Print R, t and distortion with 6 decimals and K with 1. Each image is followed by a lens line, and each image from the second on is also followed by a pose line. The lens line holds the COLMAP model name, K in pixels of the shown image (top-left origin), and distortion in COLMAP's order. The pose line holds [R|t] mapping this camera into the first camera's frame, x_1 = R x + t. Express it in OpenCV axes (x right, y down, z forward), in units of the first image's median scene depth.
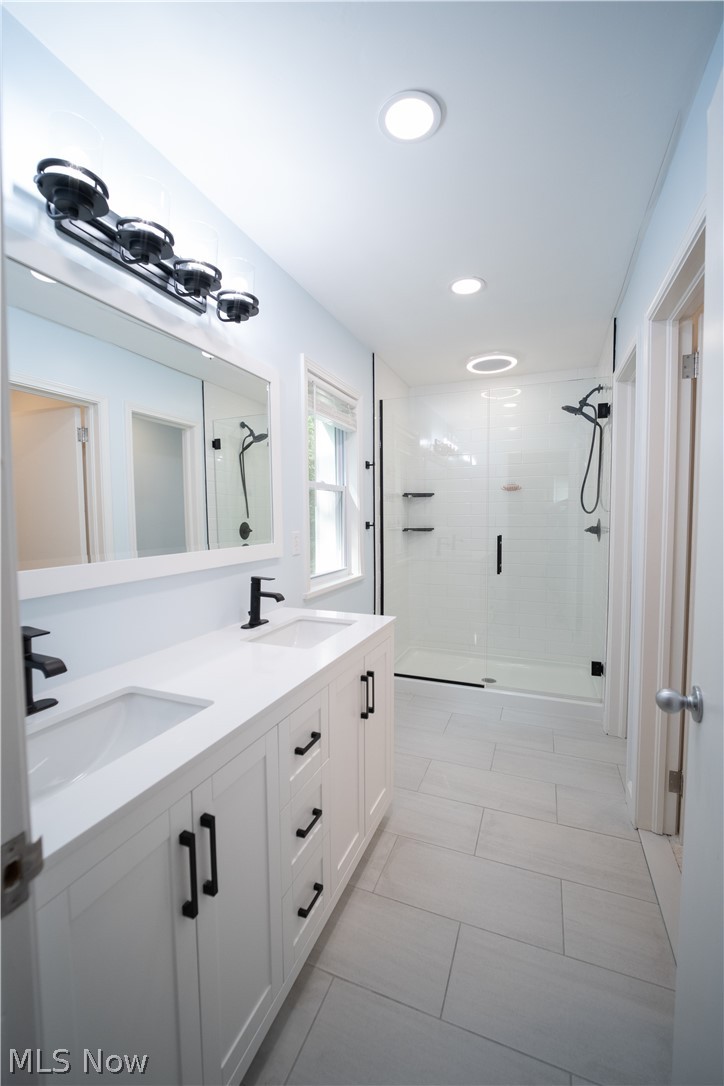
lens RADIAL K [[458.9, 0, 364.0], [0, 458.9, 543.8], [0, 0, 1]] dist [-0.011064, 0.000102]
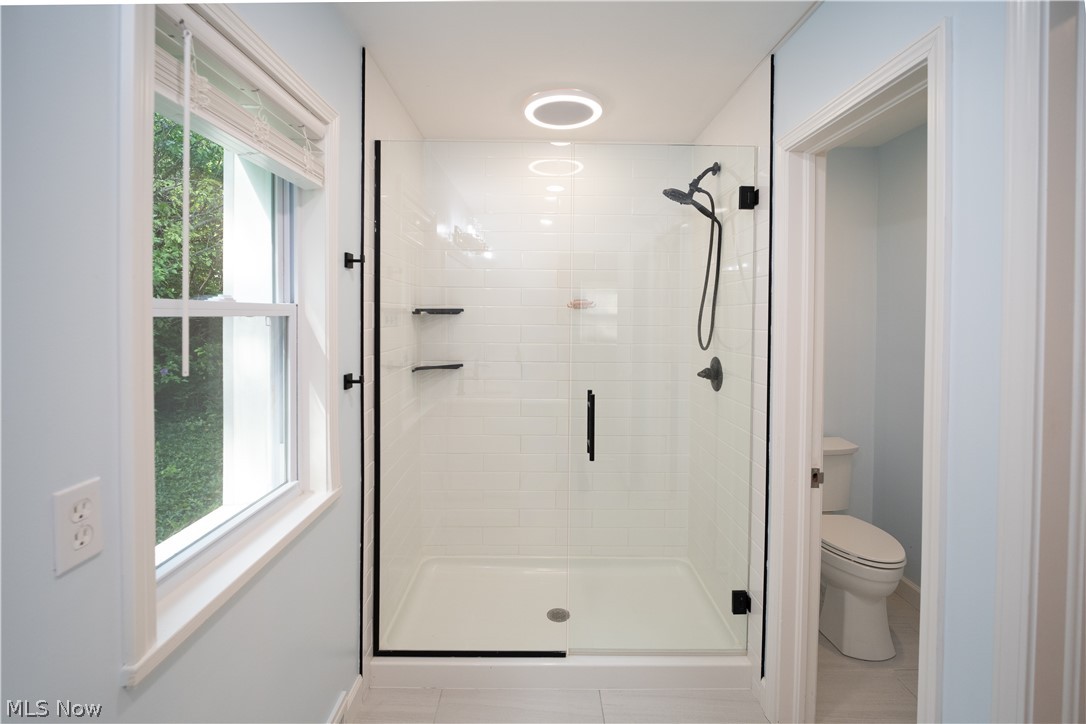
lens RADIAL K [[486.0, 0, 549.0], [0, 486.0, 319.5], [0, 0, 1]] dist [-0.018009, -0.000172]
pose [[0.923141, 0.009394, 0.384346, 0.006744], [0.008854, 0.998917, -0.045680, -0.081258], [-0.384359, 0.045572, 0.922058, 0.430491]]
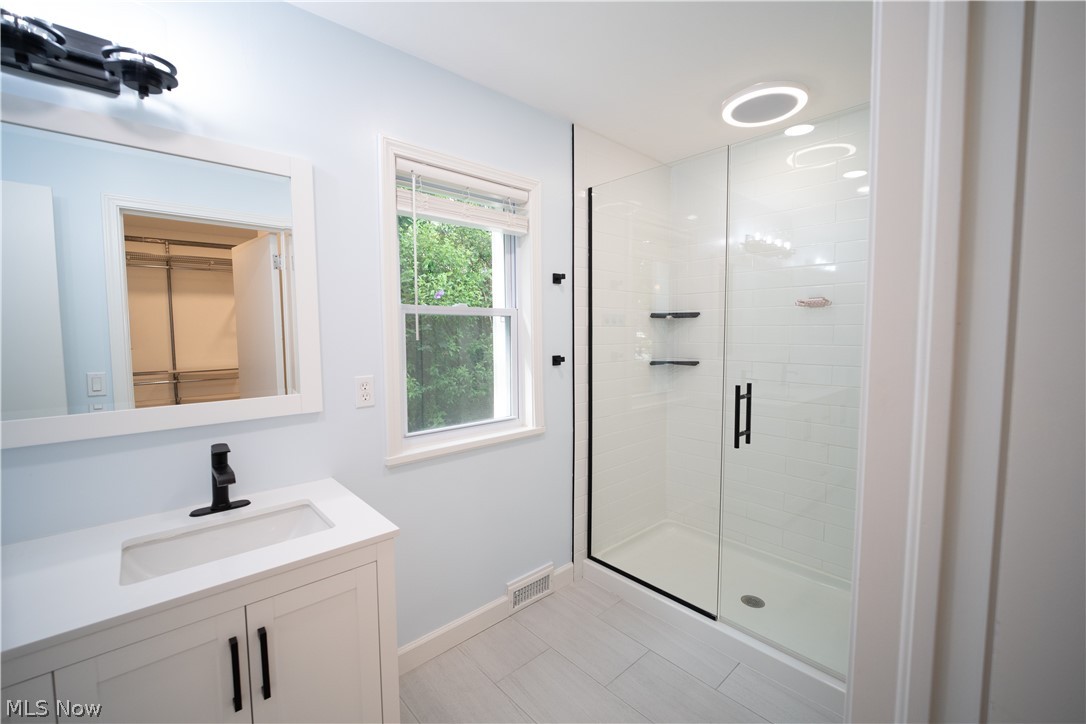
lens RADIAL K [[458.9, 0, 537.3], [0, 458.9, 363.6], [0, 0, 1]] dist [-0.011064, 0.000102]
pose [[0.894447, 0.036769, -0.445659, 0.309745], [-0.027886, 0.999260, 0.026476, -0.053979], [0.446303, -0.011254, 0.894811, 0.323305]]
